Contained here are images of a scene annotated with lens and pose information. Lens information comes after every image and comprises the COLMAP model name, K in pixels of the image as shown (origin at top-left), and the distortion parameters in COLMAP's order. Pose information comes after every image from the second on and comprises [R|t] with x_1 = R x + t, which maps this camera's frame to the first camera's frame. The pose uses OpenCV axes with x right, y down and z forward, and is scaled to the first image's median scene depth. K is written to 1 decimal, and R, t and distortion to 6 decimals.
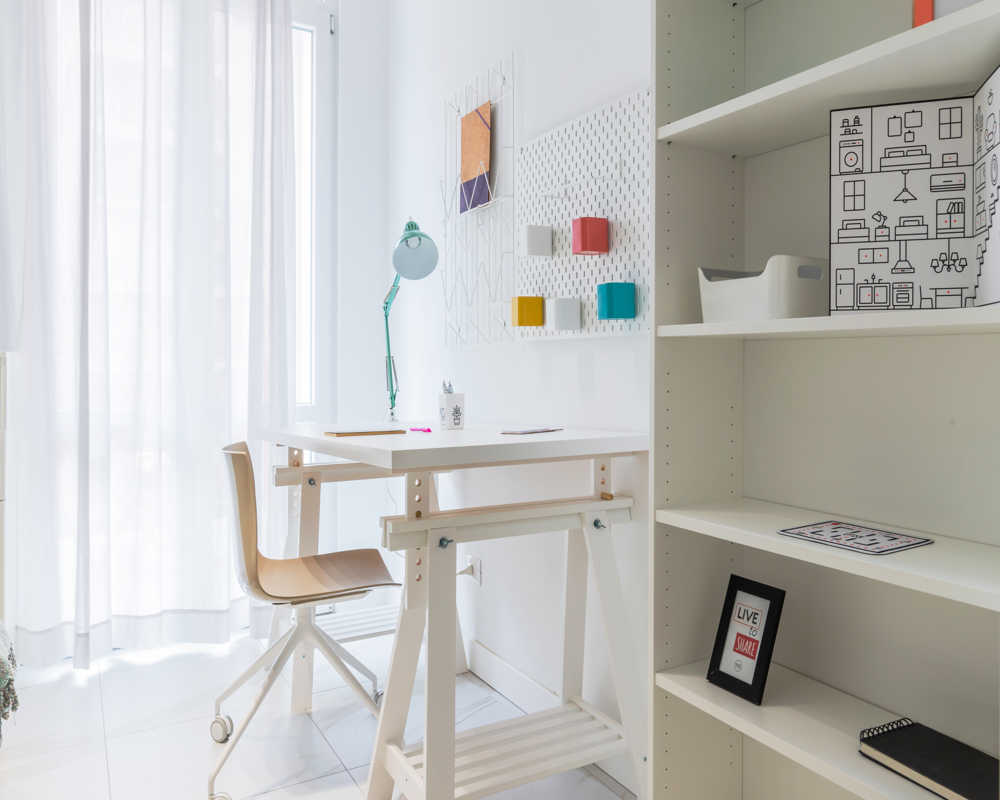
lens RADIAL K [[778.2, 0, 498.0], [0, 778.2, 359.6], [0, 0, 1]] dist [-0.002758, 0.003171]
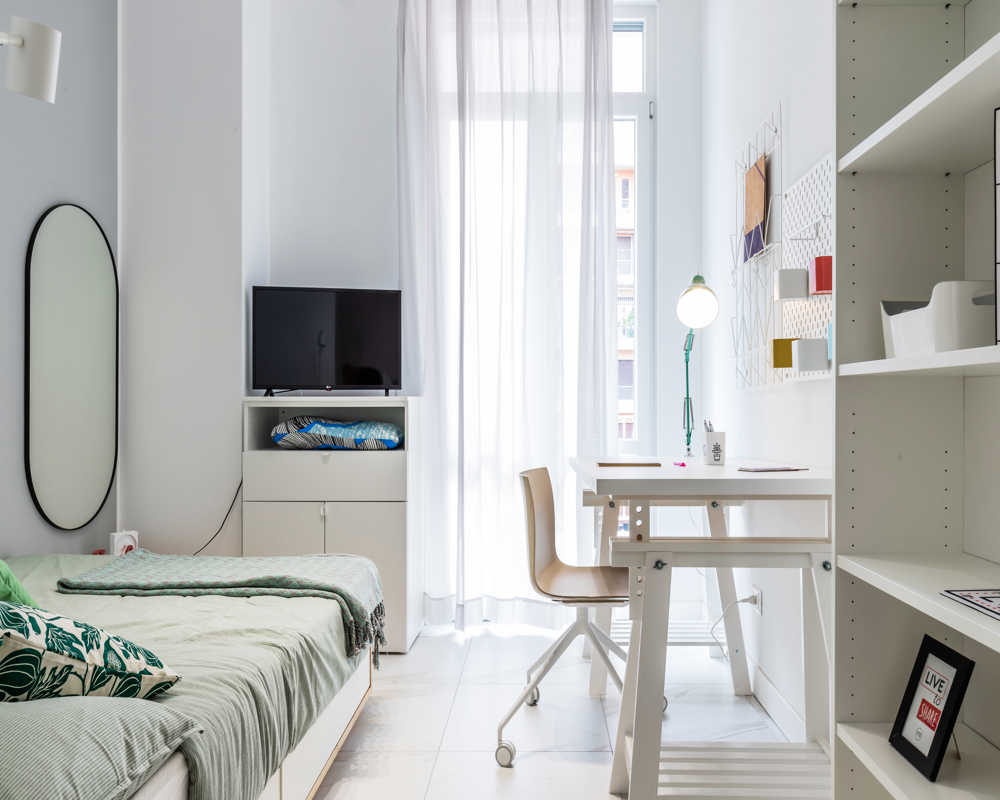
lens RADIAL K [[681.4, 0, 503.8], [0, 681.4, 402.2], [0, 0, 1]] dist [0.000266, -0.005120]
pose [[0.853019, -0.003309, -0.521869, 0.246024], [0.003838, 0.999993, -0.000068, 0.001471], [0.521866, -0.001945, 0.853026, 0.050956]]
